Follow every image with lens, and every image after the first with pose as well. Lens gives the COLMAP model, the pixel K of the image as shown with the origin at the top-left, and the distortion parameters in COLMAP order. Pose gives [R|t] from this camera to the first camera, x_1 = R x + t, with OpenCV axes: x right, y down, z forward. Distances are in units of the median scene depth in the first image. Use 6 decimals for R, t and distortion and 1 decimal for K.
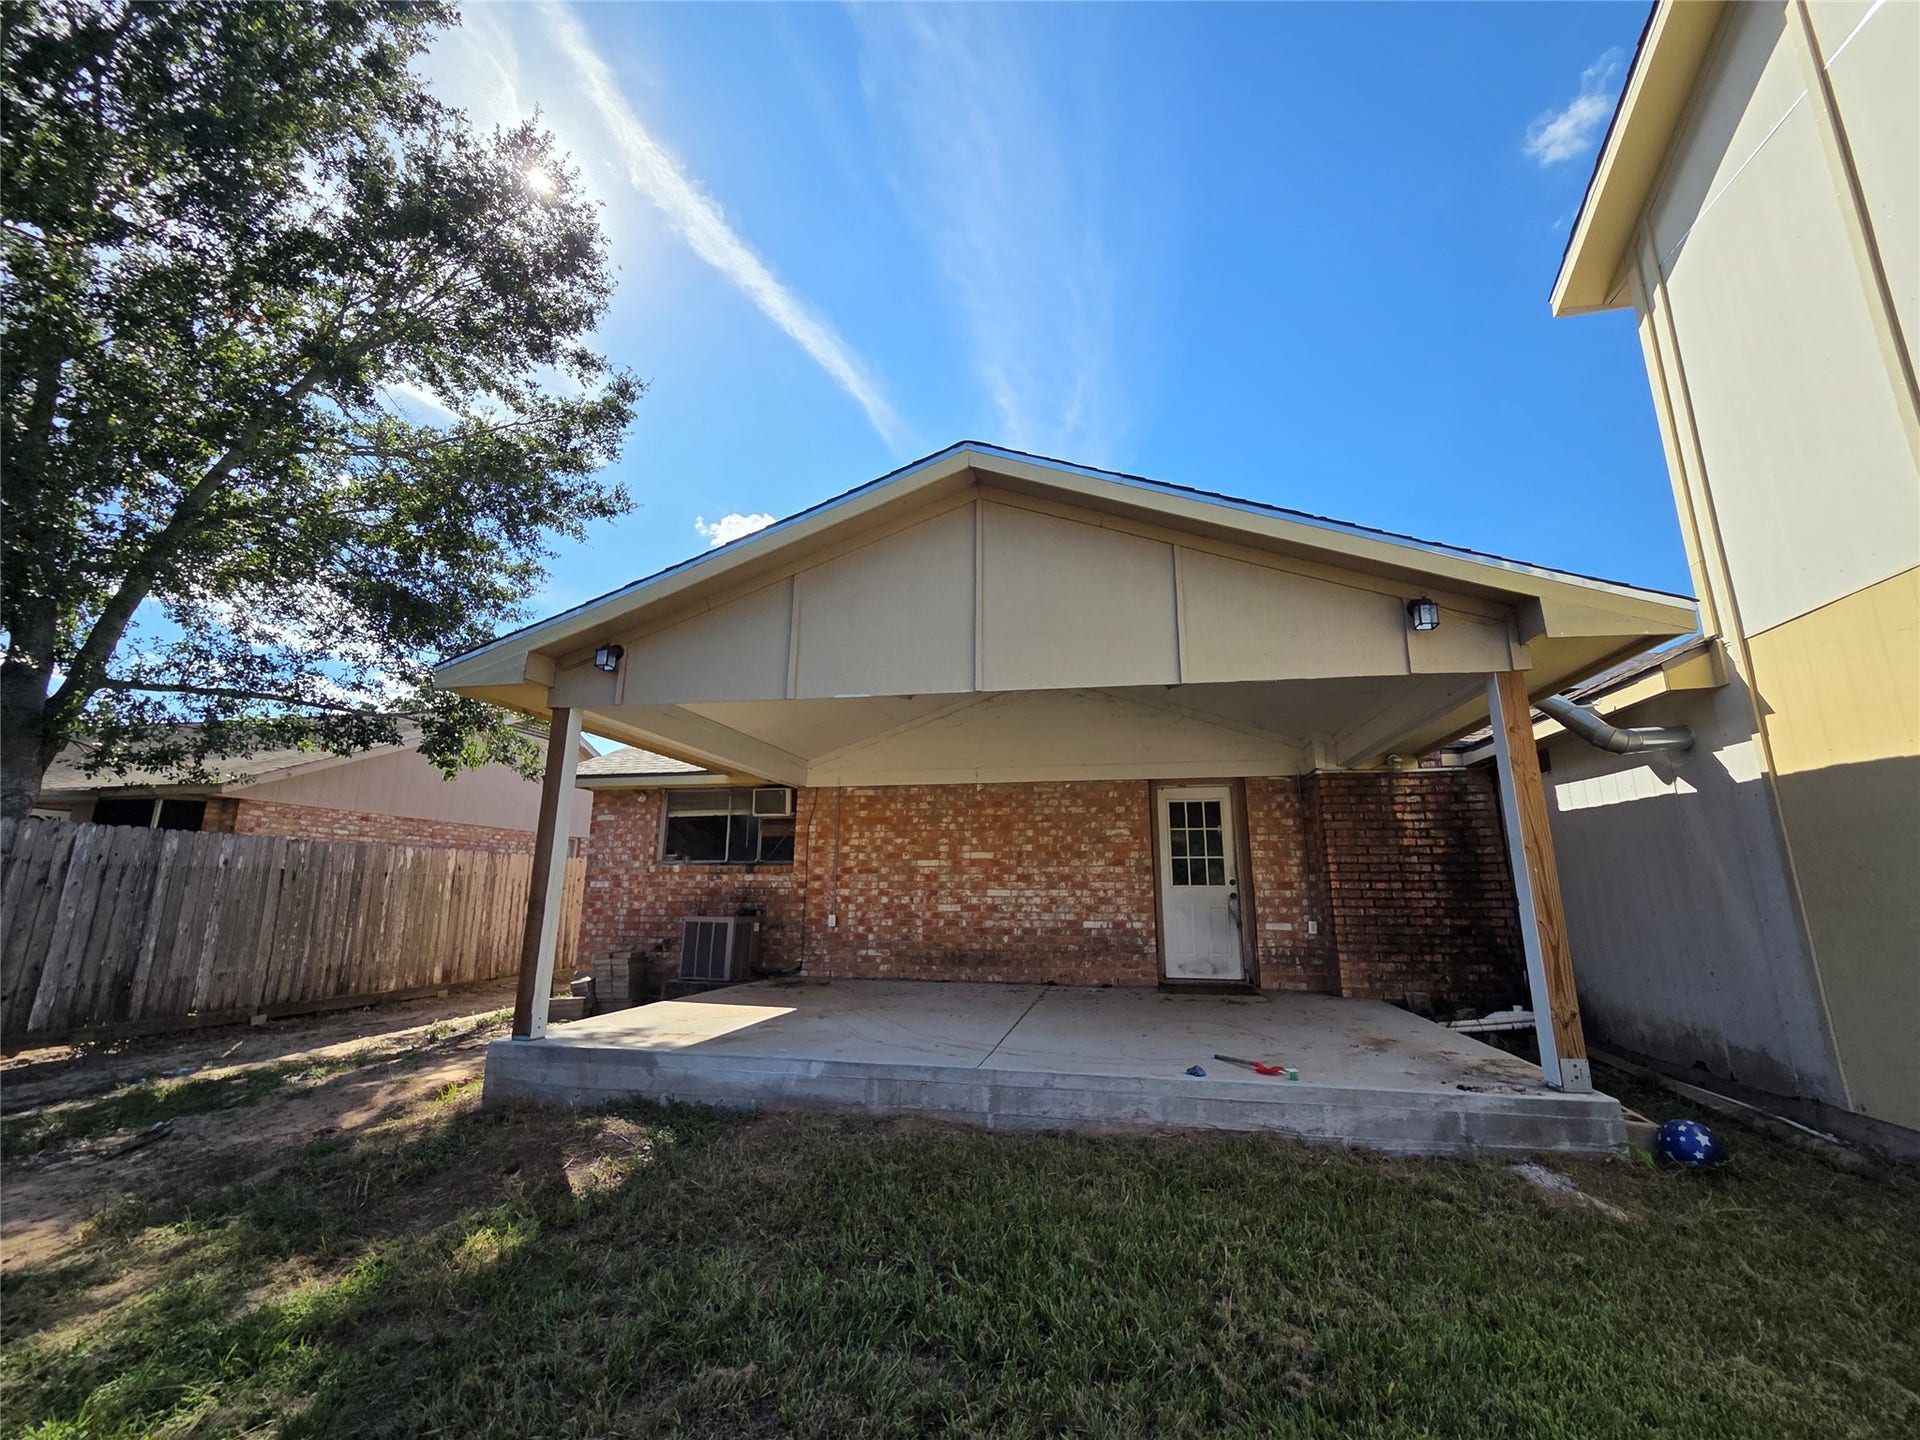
lens RADIAL K [[789.8, 0, 959.8], [0, 789.8, 727.0], [0, 0, 1]] dist [0.006032, -0.000611]
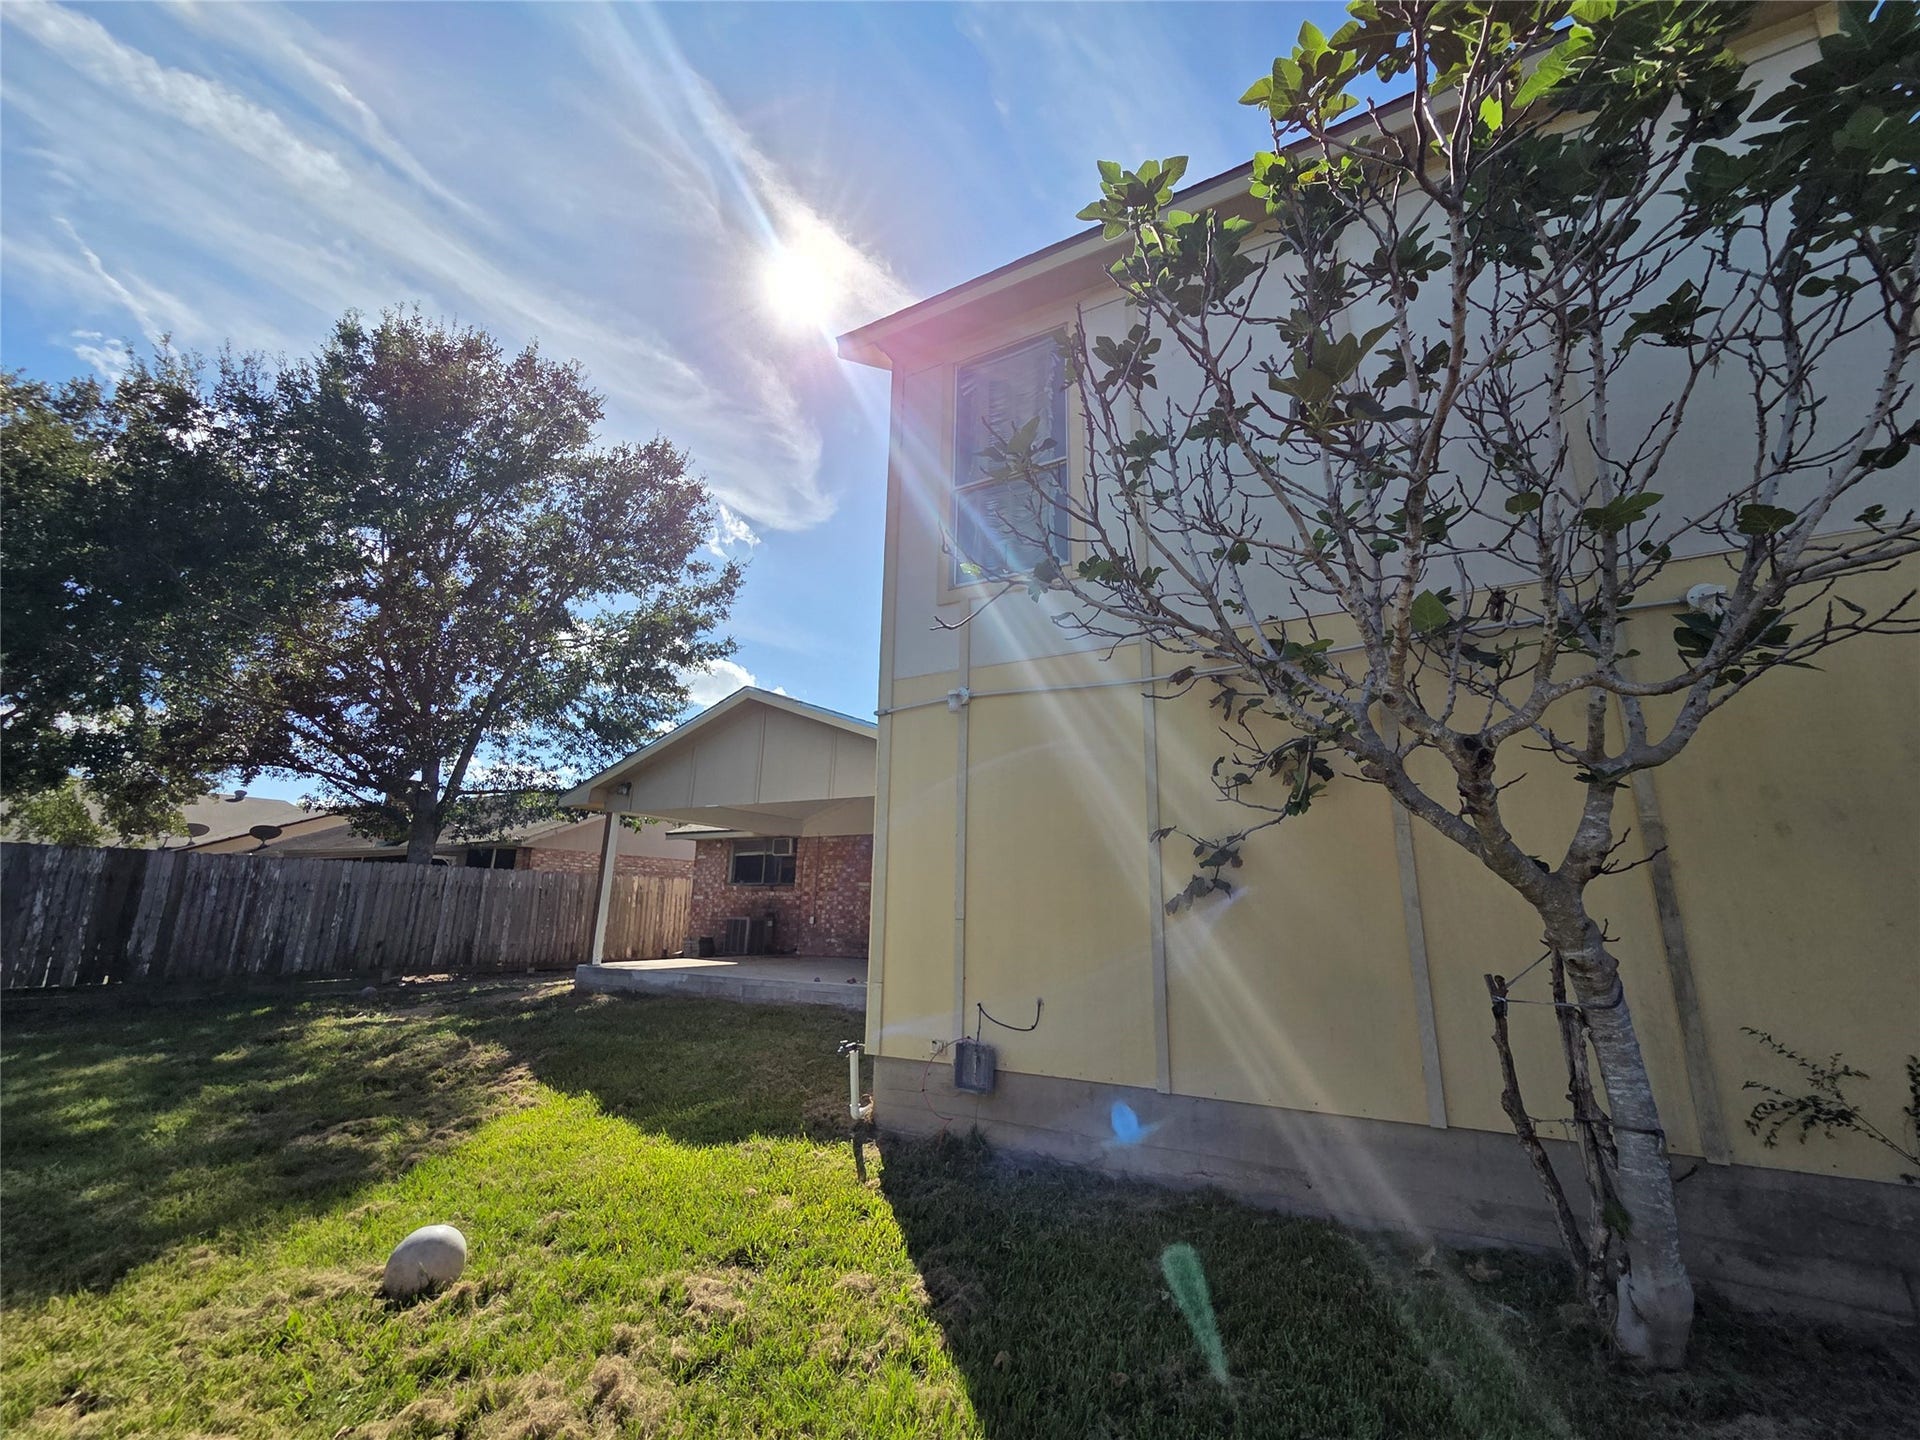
lens RADIAL K [[789.8, 0, 972.1], [0, 789.8, 720.0], [0, 0, 1]] dist [0.006032, -0.000611]
pose [[0.955755, -0.062052, -0.287543, 0.633247], [0.052917, 0.997820, -0.039440, -0.082277], [0.289364, 0.022479, 0.956955, -0.458700]]
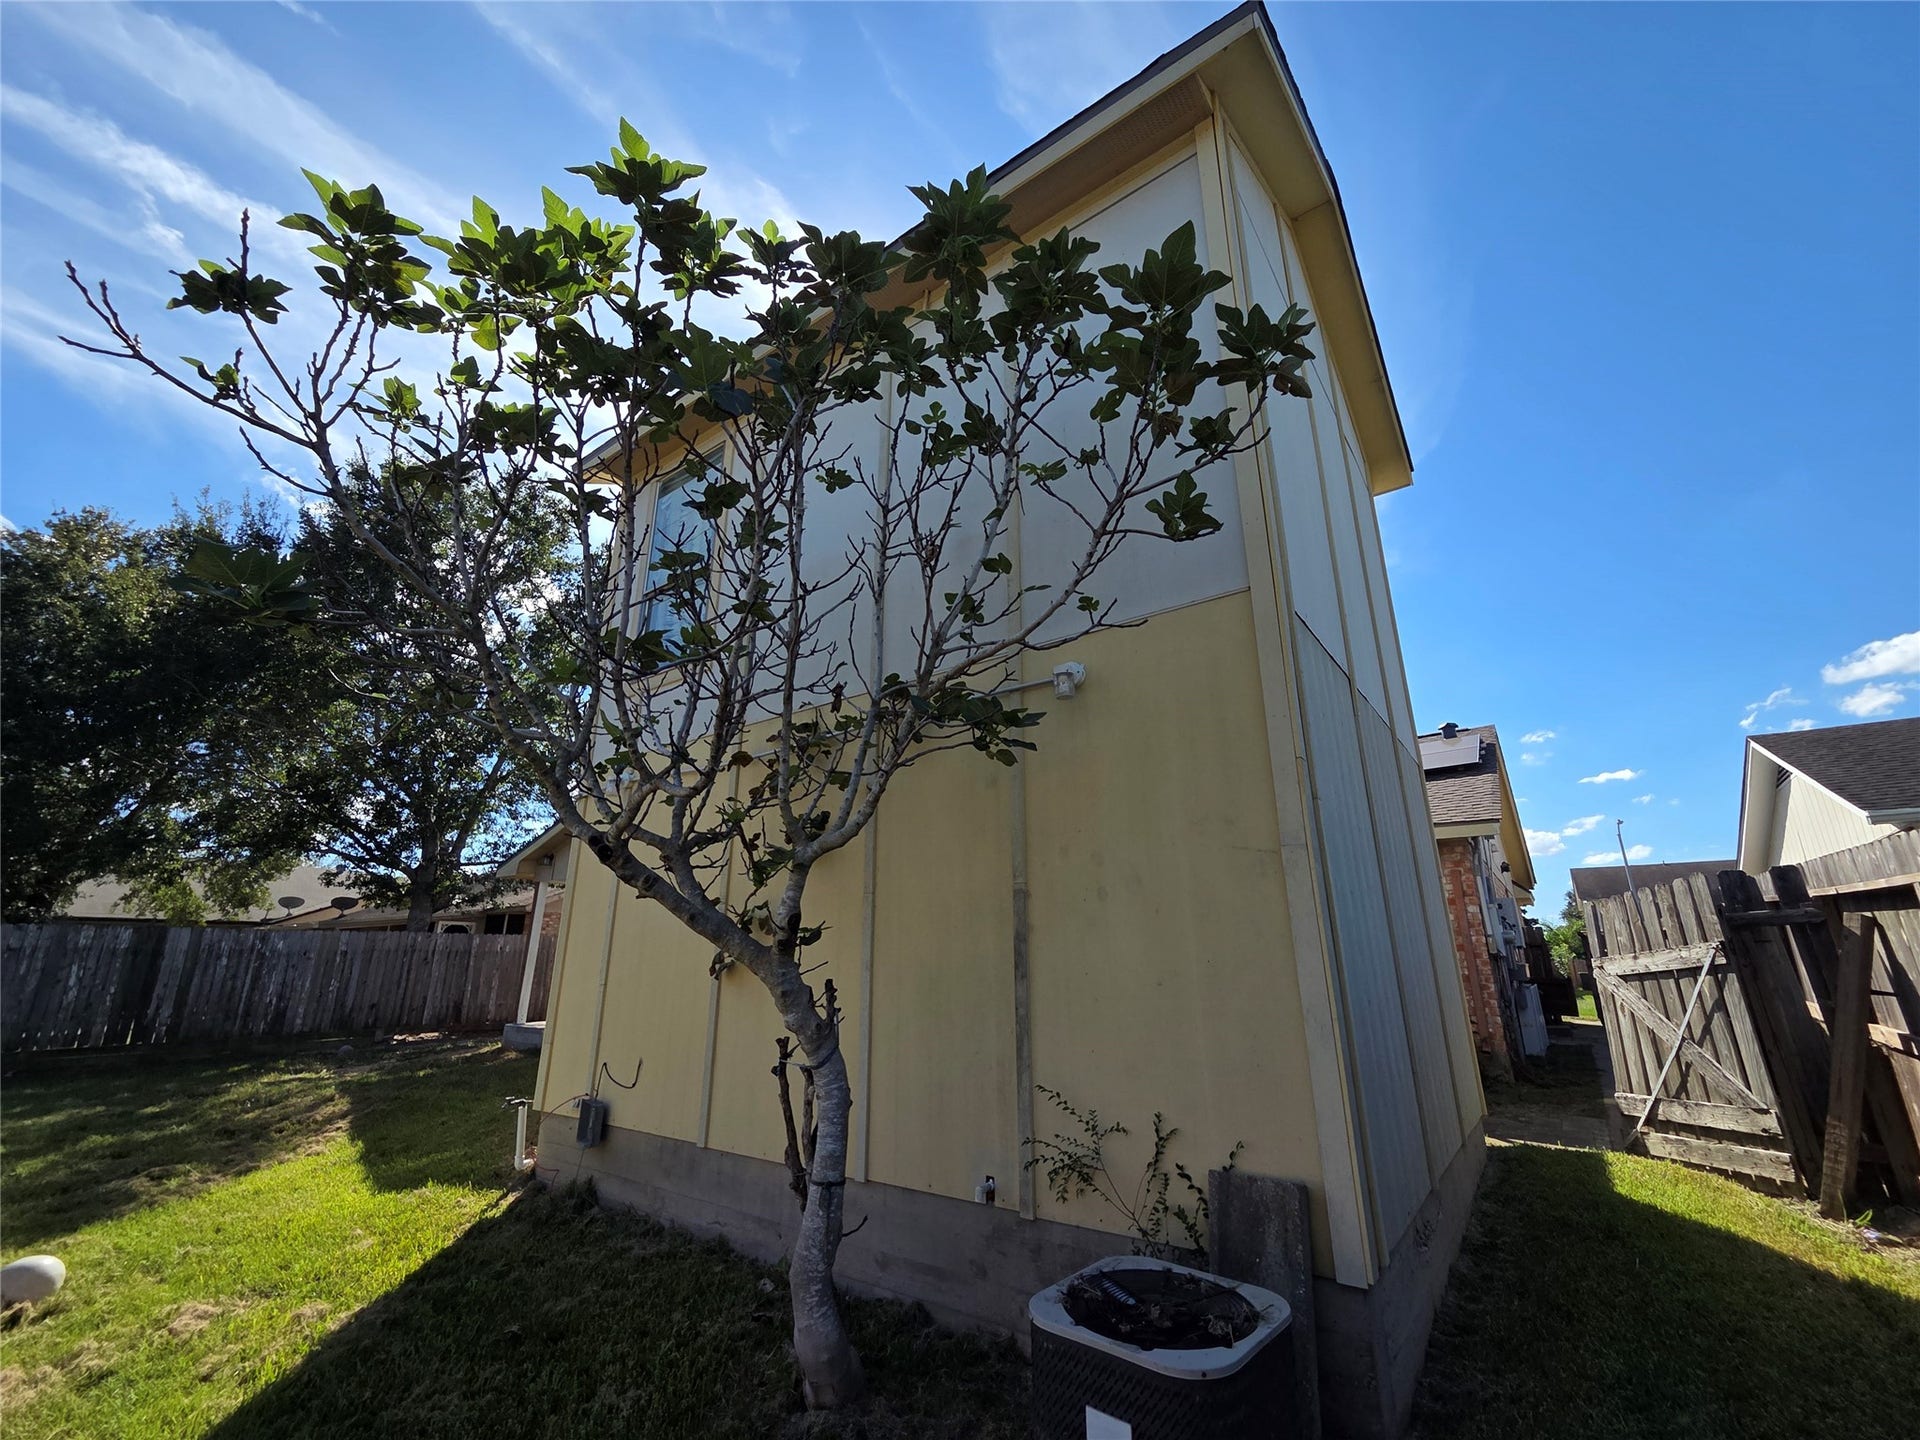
lens RADIAL K [[789.8, 0, 962.1], [0, 789.8, 720.9], [0, 0, 1]] dist [0.006032, -0.000611]
pose [[0.908155, -0.130009, -0.397935, 0.969051], [0.095129, 0.989776, -0.106268, -0.075743], [0.407683, 0.058653, 0.911238, -0.387124]]
